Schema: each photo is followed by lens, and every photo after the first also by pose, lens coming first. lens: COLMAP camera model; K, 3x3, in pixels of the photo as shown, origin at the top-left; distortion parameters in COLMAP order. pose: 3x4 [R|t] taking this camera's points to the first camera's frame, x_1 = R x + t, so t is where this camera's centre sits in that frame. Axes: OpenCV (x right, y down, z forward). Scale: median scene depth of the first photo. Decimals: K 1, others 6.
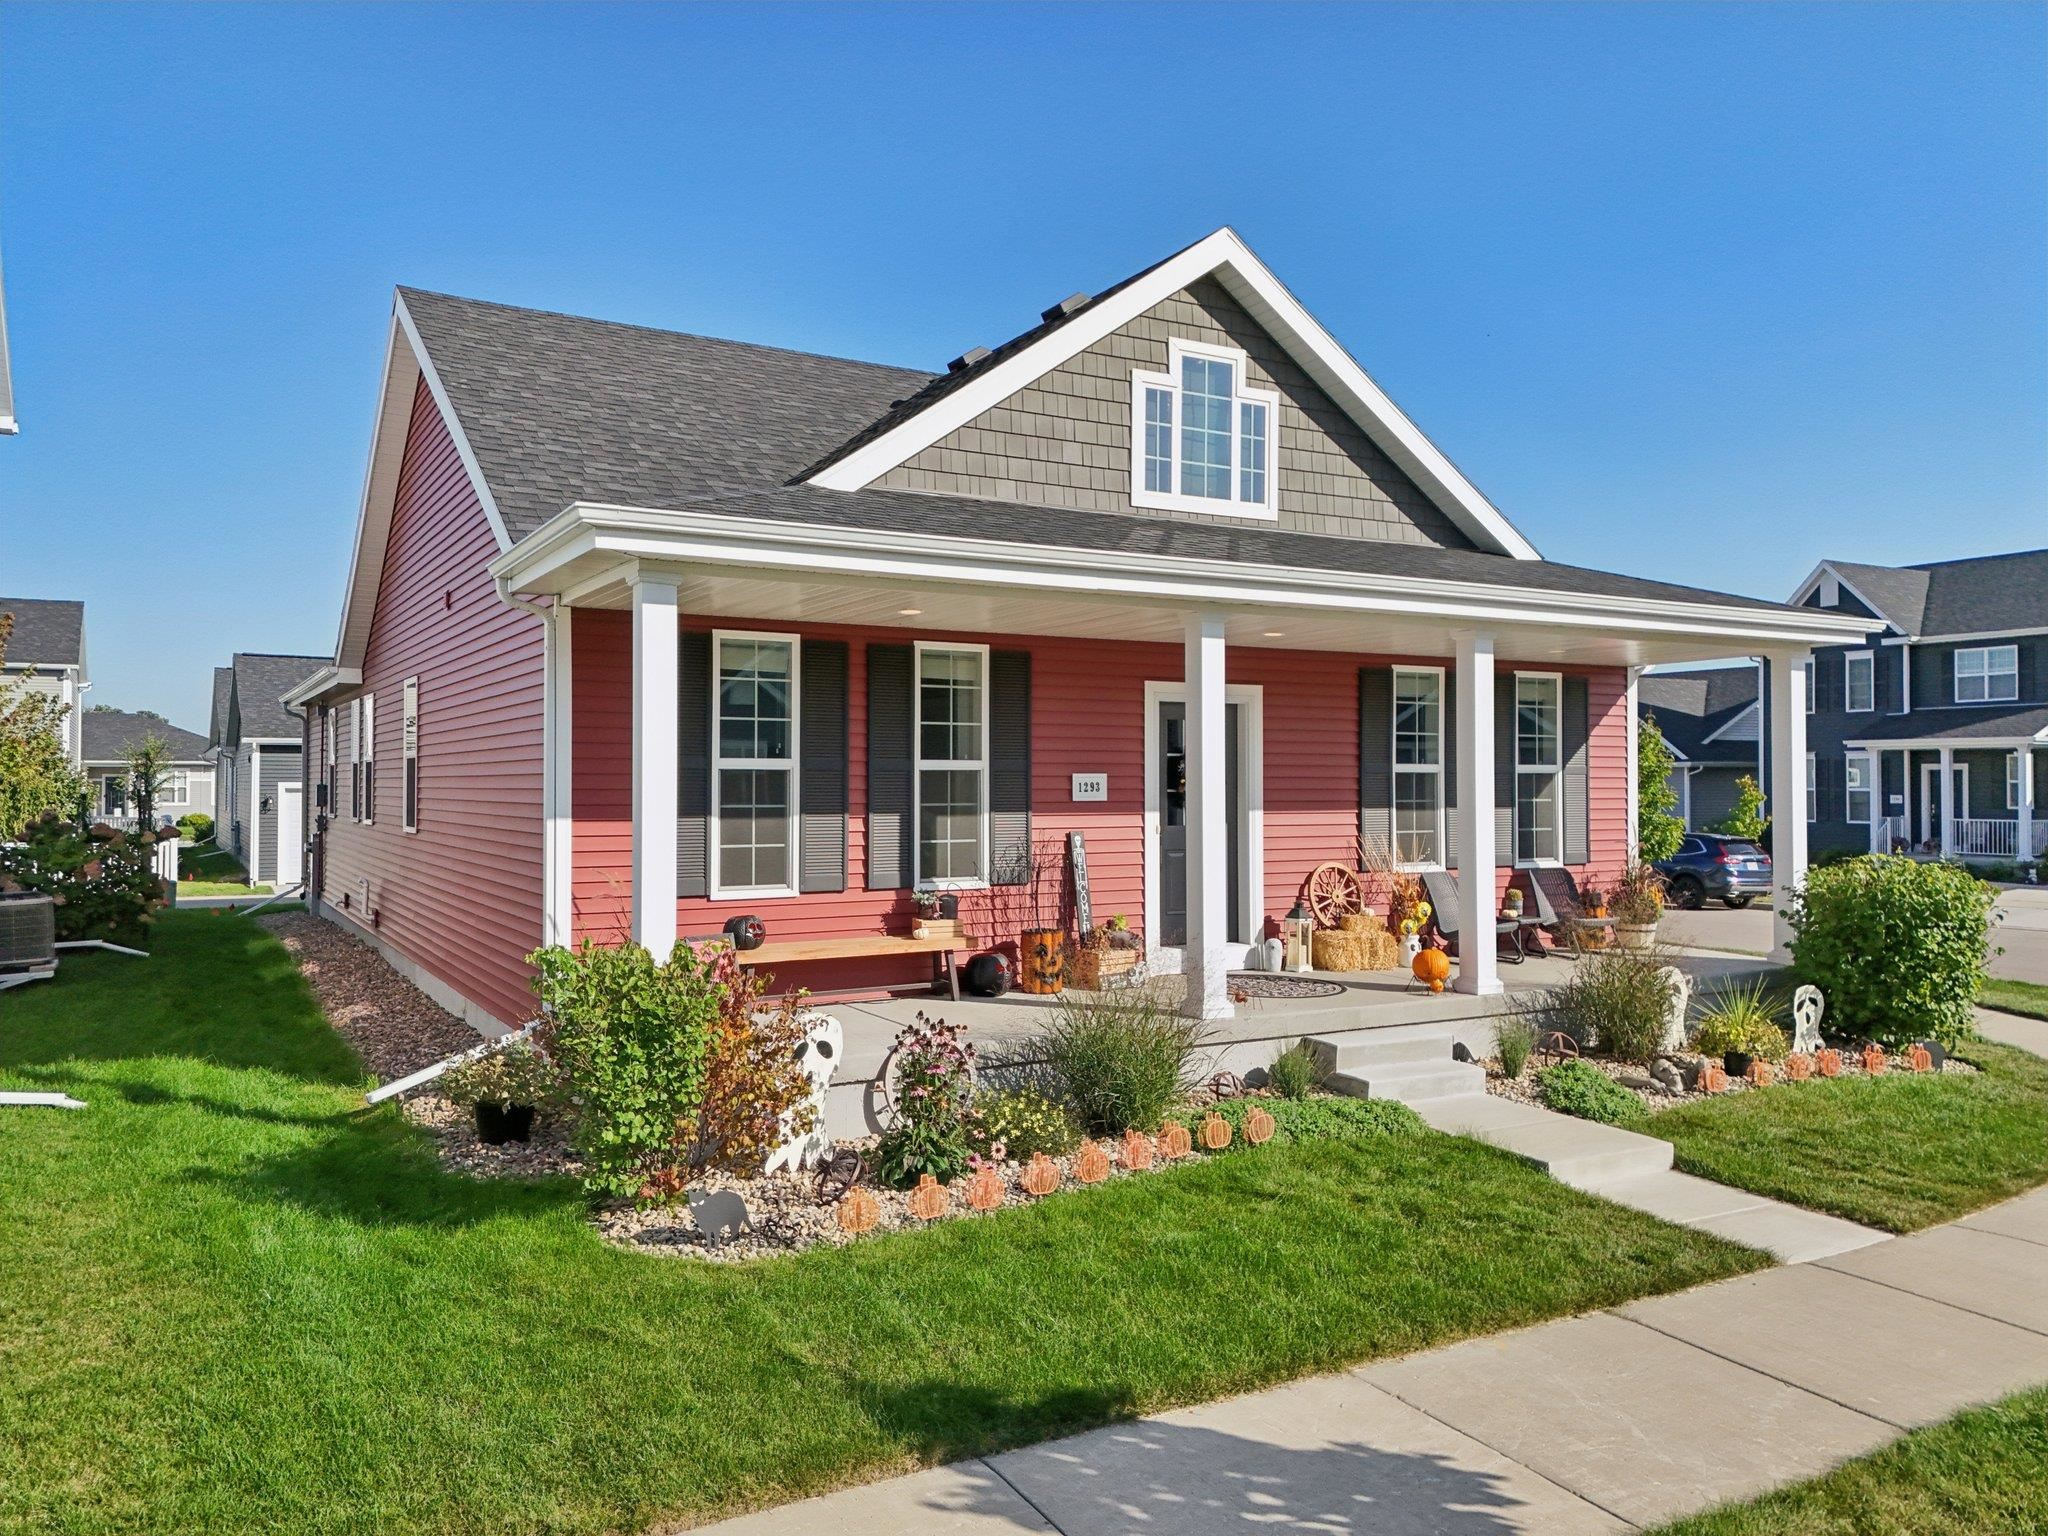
lens RADIAL K [[1545.4, 0, 1020.6], [0, 1545.4, 761.4], [0, 0, 1]] dist [0.013078, -0.007007]
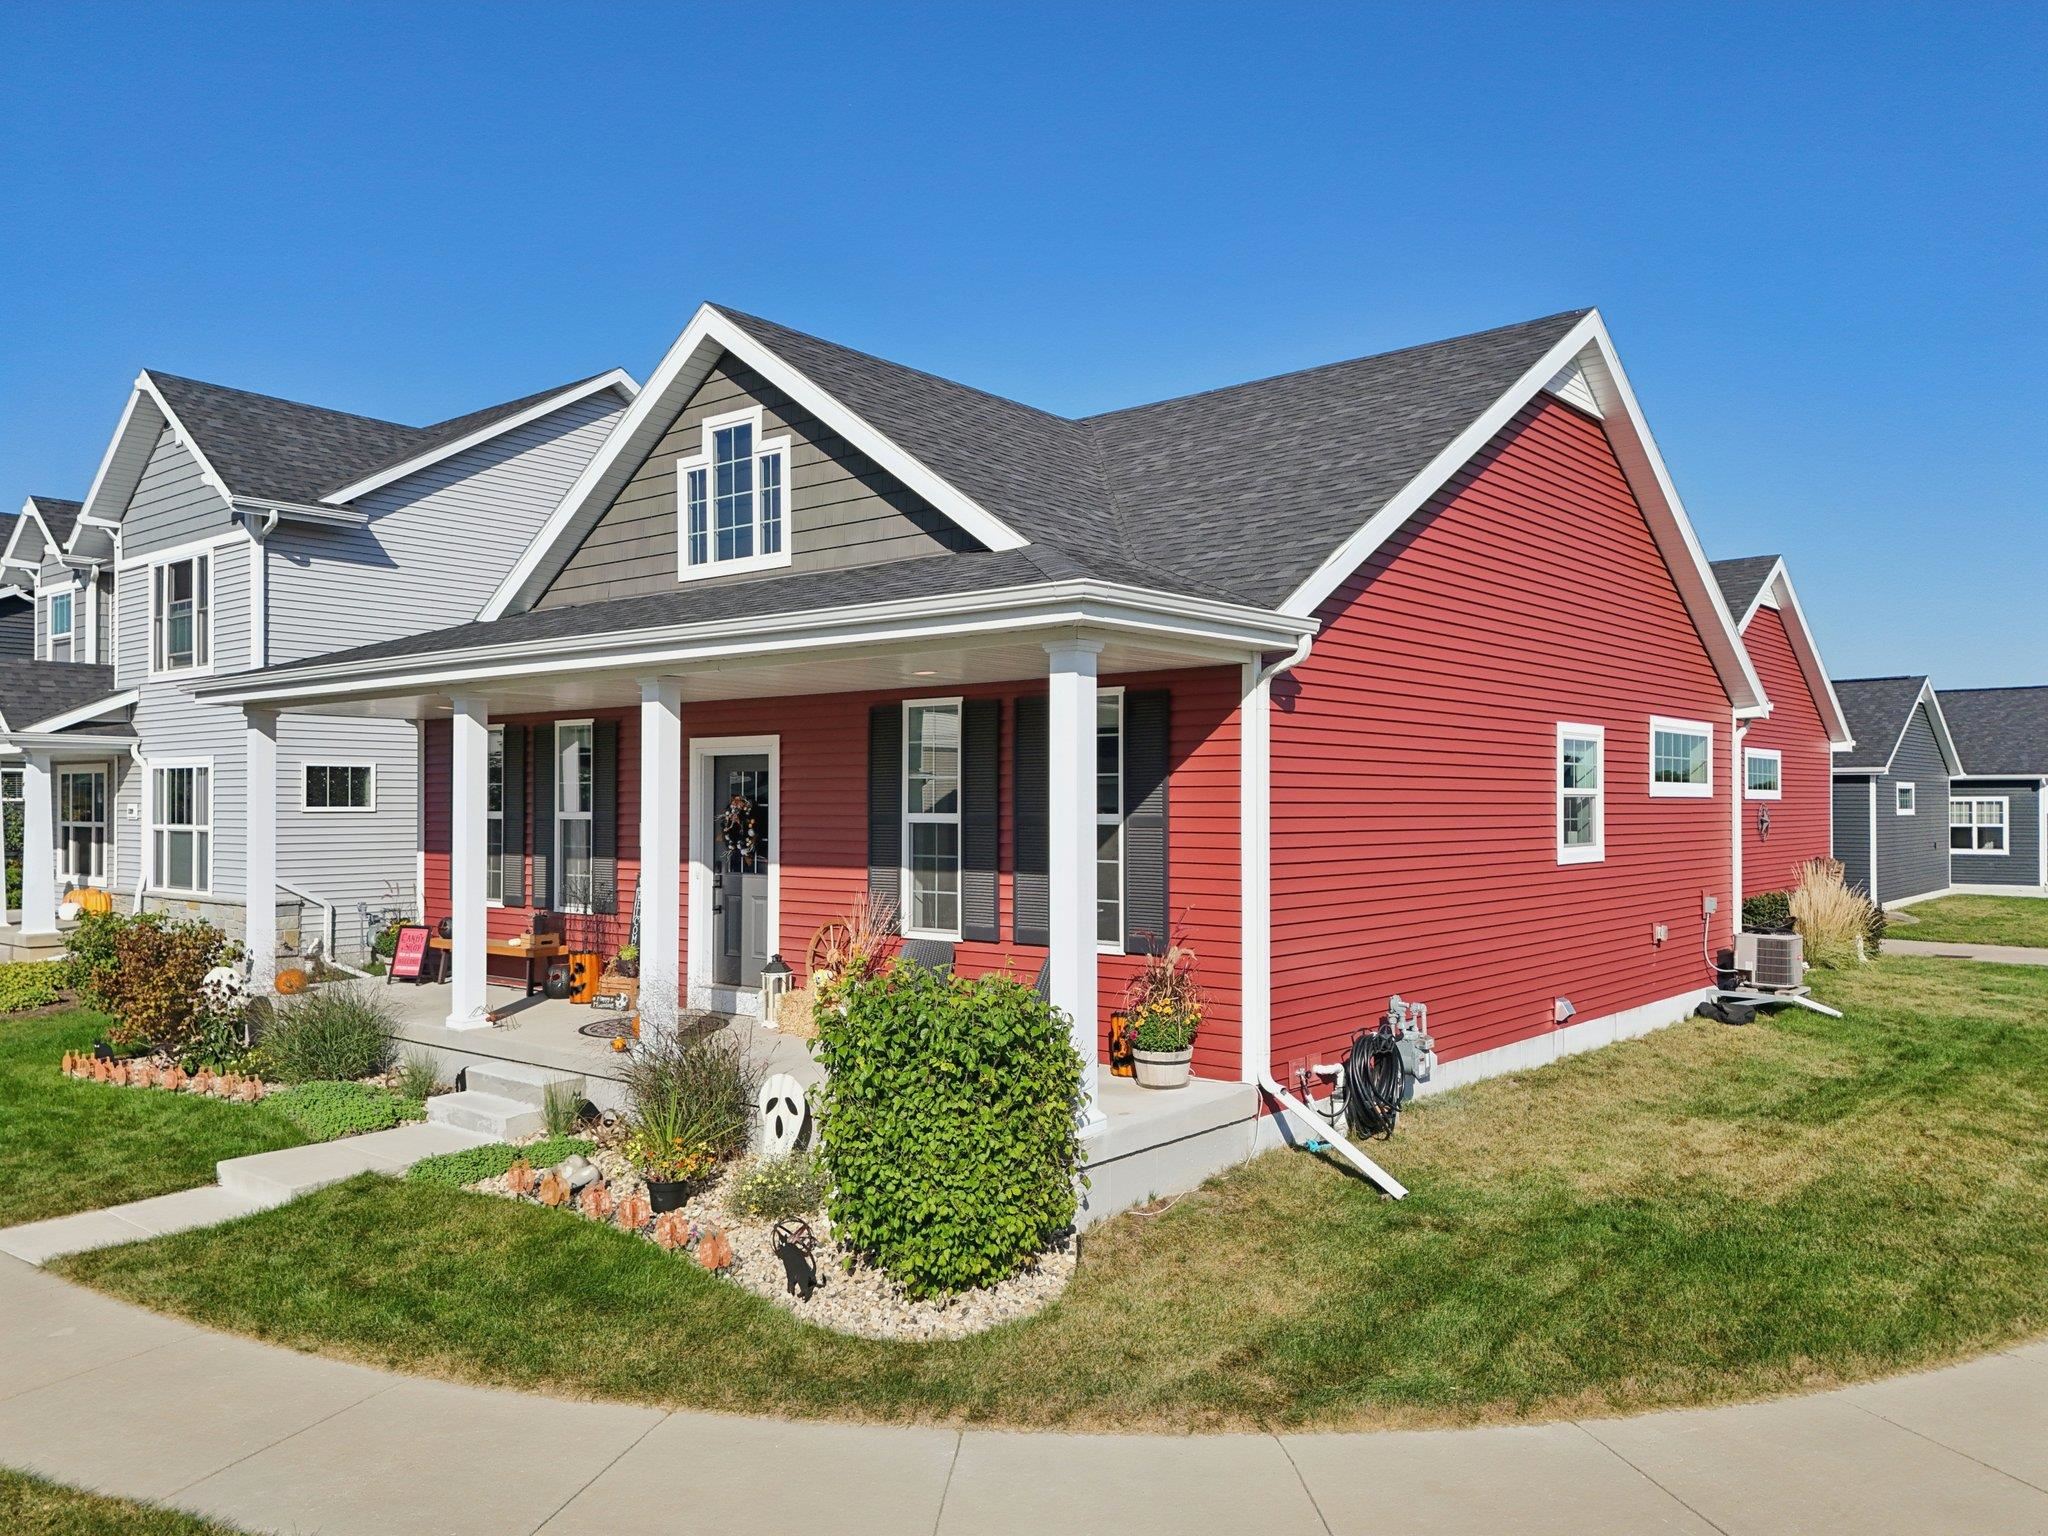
lens RADIAL K [[1545.4, 0, 985.0], [0, 1545.4, 816.0], [0, 0, 1]] dist [0.013078, -0.007007]
pose [[0.340125, 0.003520, -0.940374, 1.141864], [0.009078, 0.999934, 0.007027, -0.002960], [0.940337, -0.010927, 0.340070, 0.790886]]
